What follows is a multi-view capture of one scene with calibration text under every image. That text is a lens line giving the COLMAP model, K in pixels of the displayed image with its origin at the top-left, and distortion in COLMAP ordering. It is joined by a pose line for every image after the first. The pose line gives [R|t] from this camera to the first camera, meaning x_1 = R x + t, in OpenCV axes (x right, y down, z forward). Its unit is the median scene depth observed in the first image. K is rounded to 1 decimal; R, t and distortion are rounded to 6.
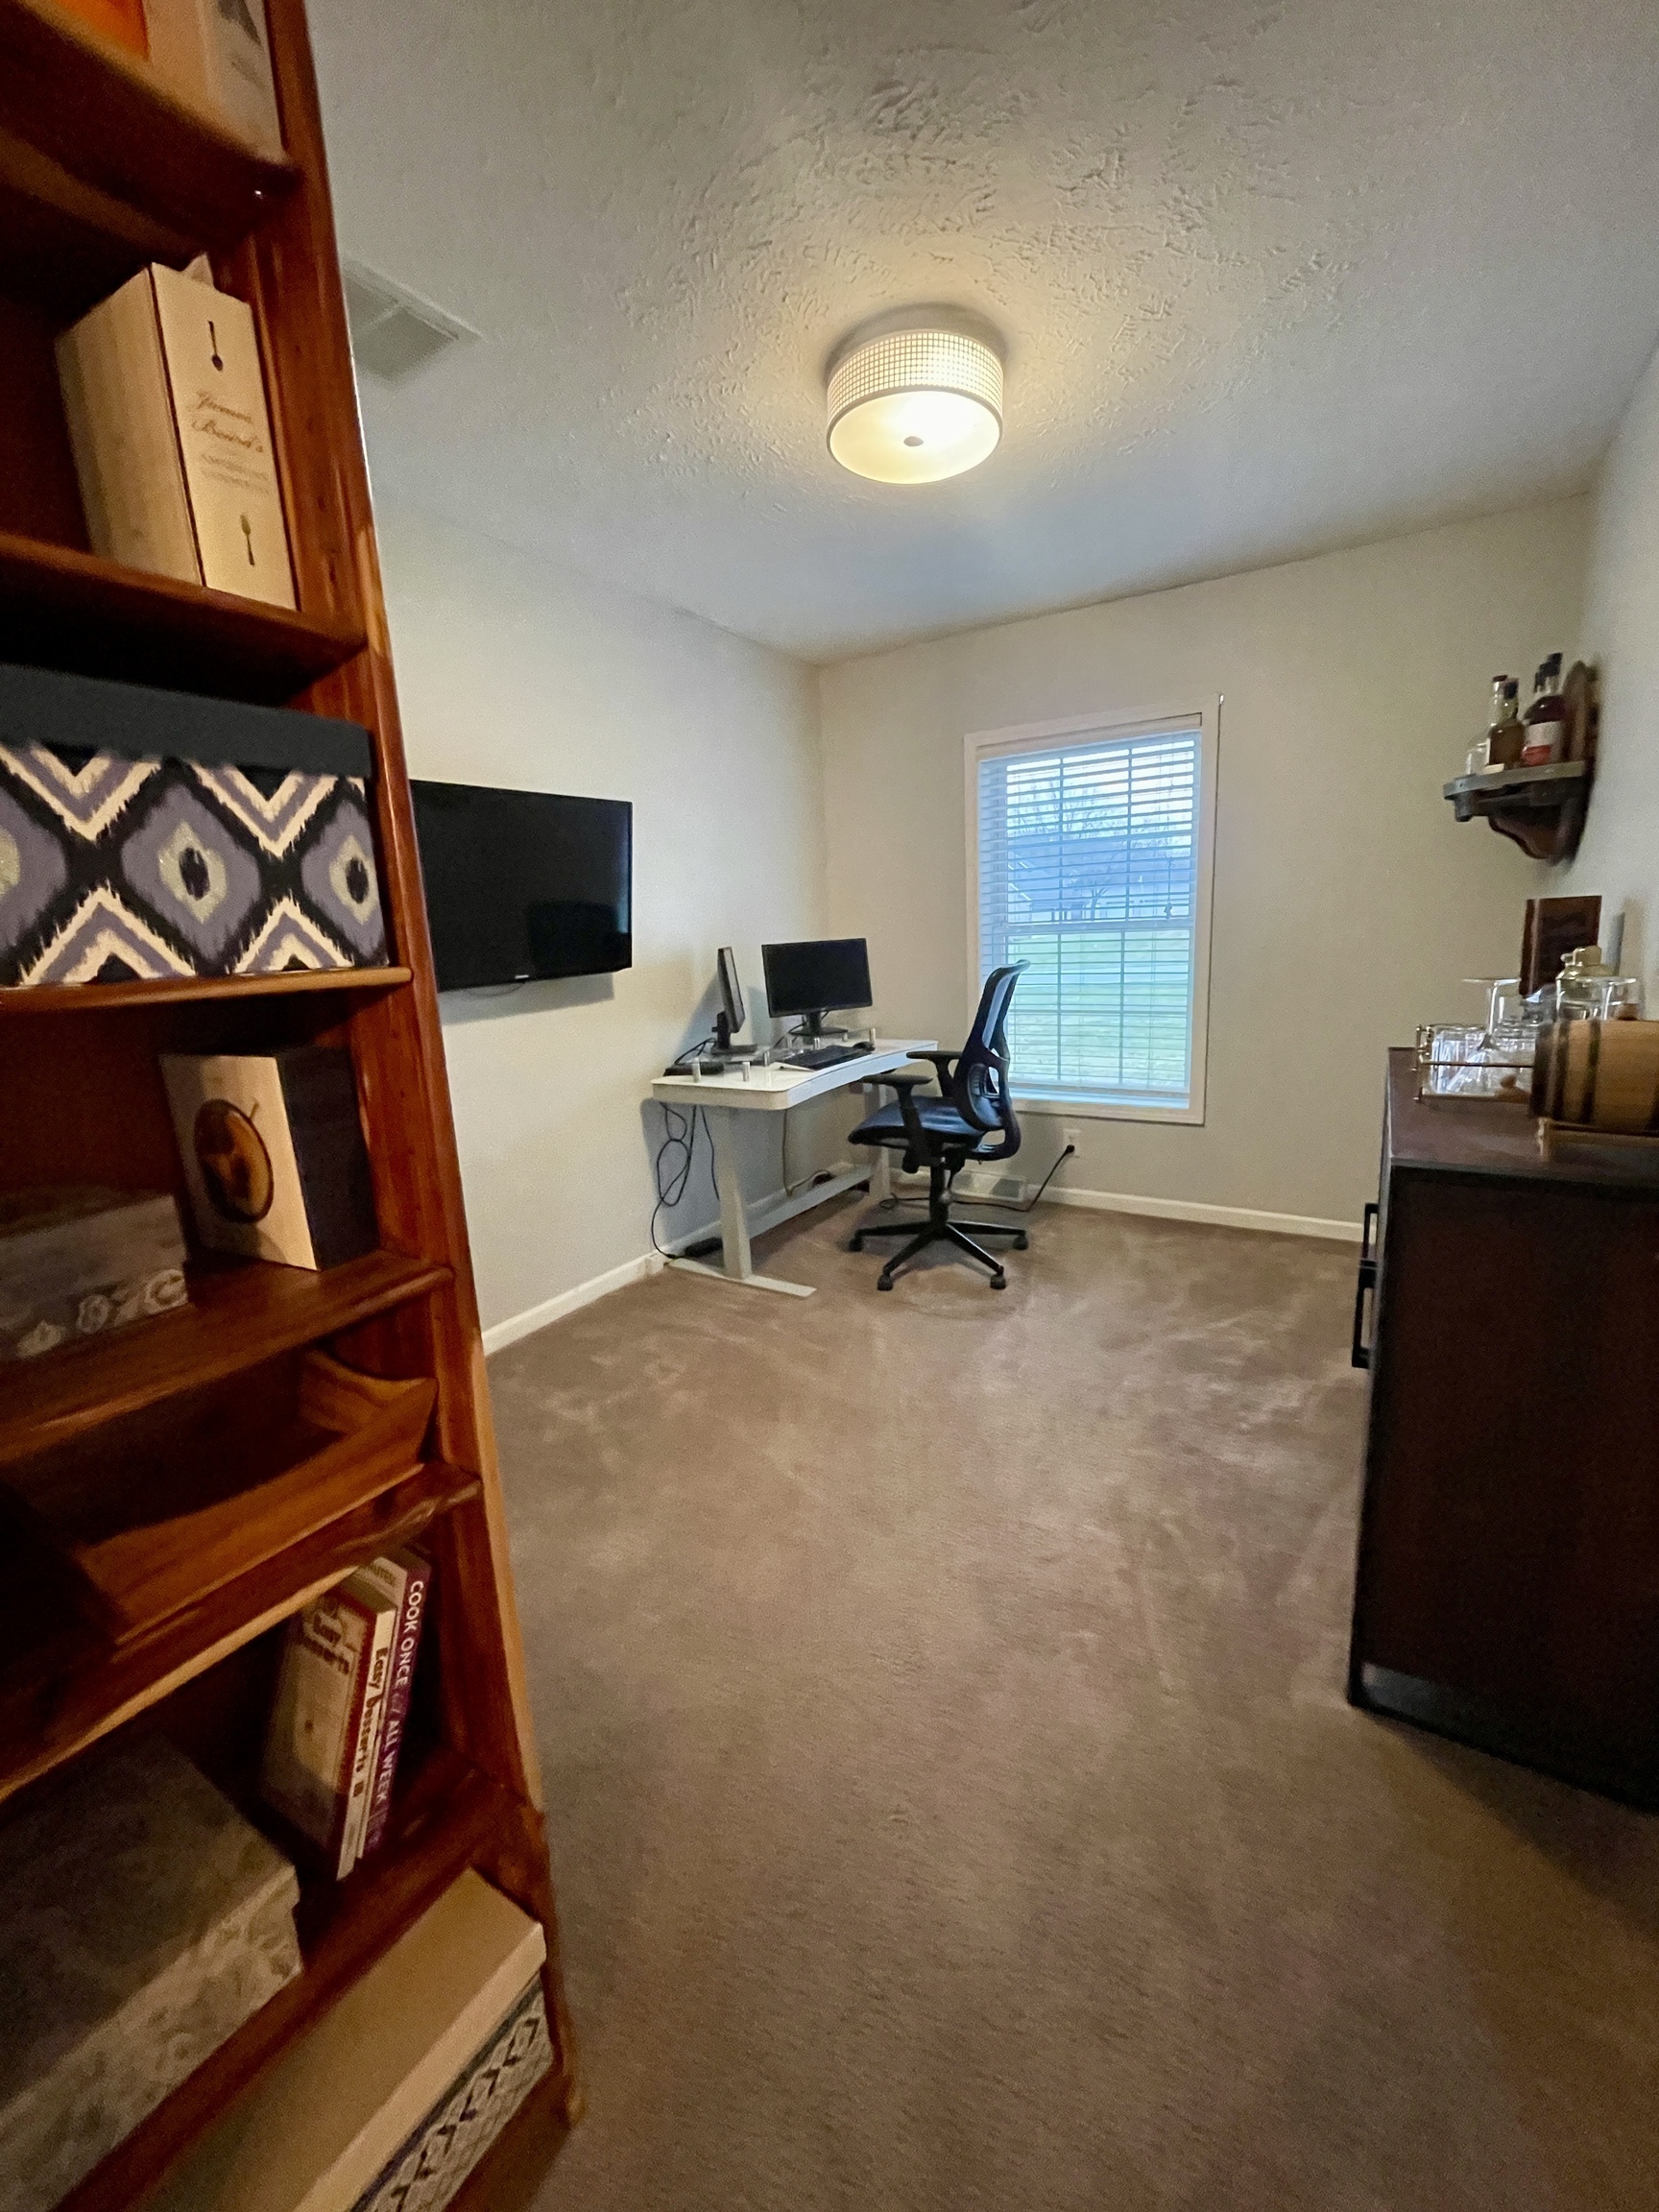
lens RADIAL K [[888.5, 0, 832.6], [0, 888.5, 1104.1], [0, 0, 1]] dist [0.000834, -0.000119]
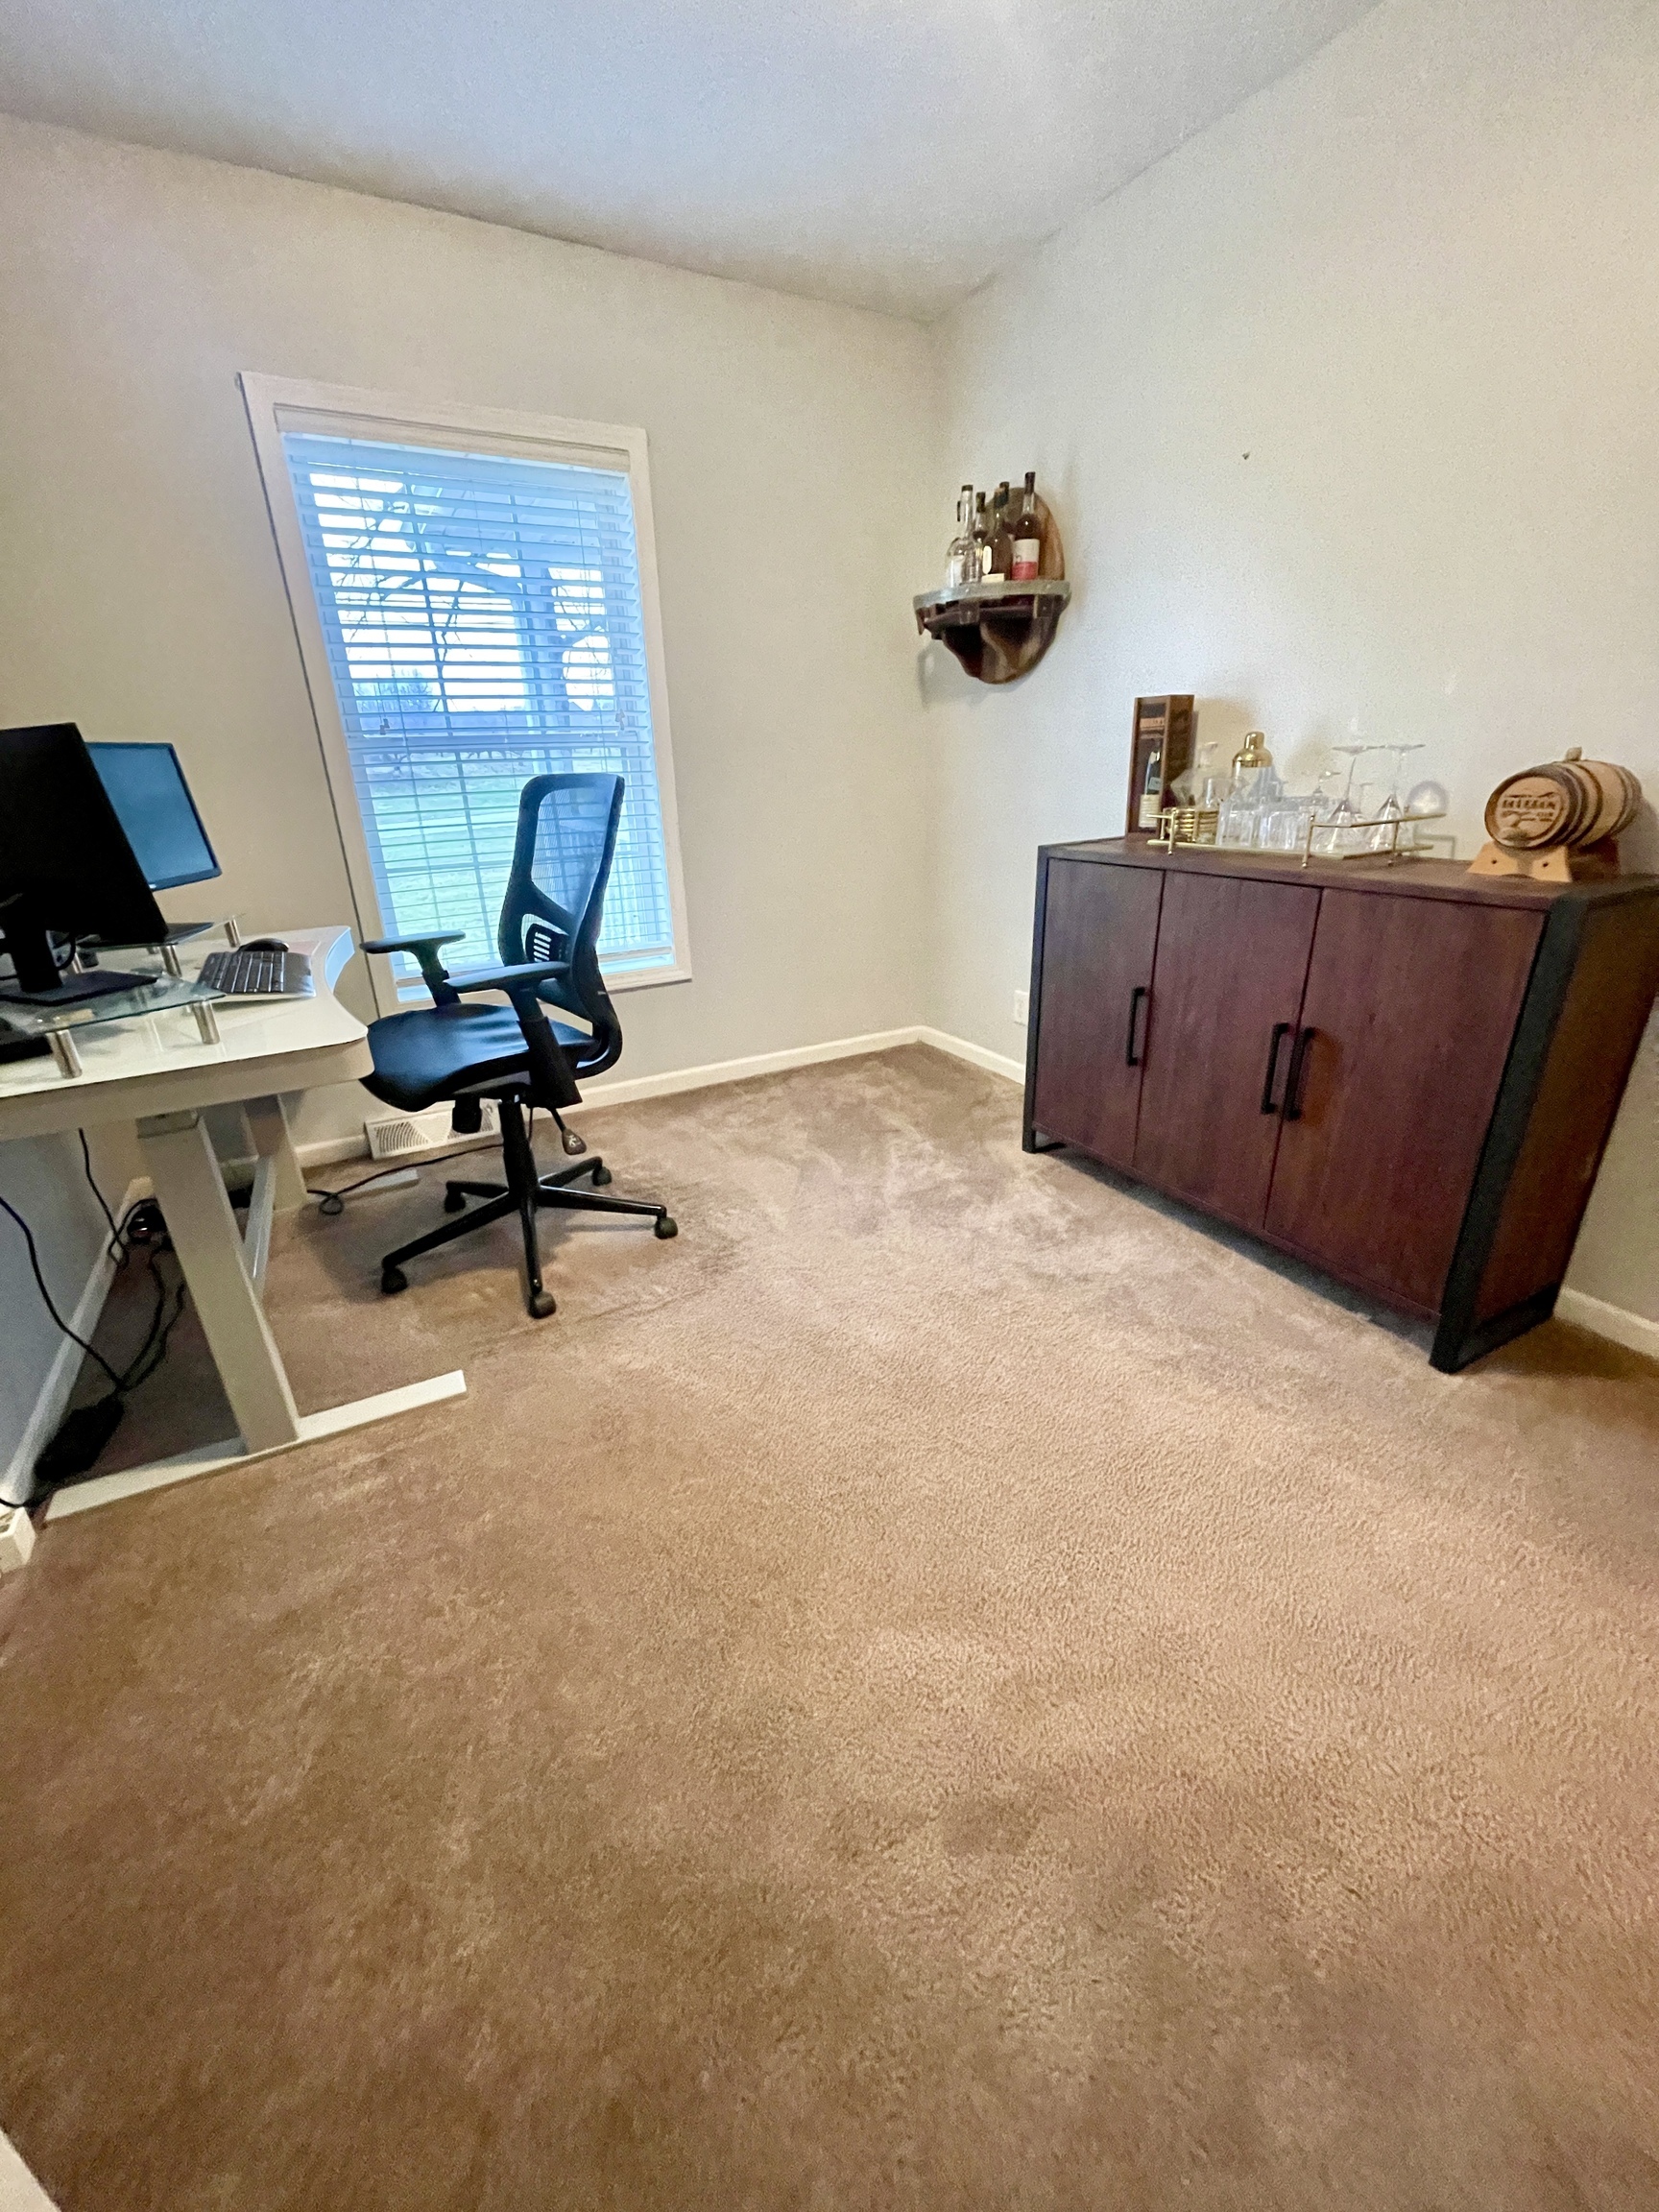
lens RADIAL K [[888.5, 0, 830.3], [0, 888.5, 1098.3], [0, 0, 1]] dist [0.000834, -0.000119]
pose [[0.487534, -0.290678, 0.823297, -0.322505], [0.178713, 0.956212, 0.231777, -0.049113], [-0.854618, 0.034135, 0.518134, 0.497725]]
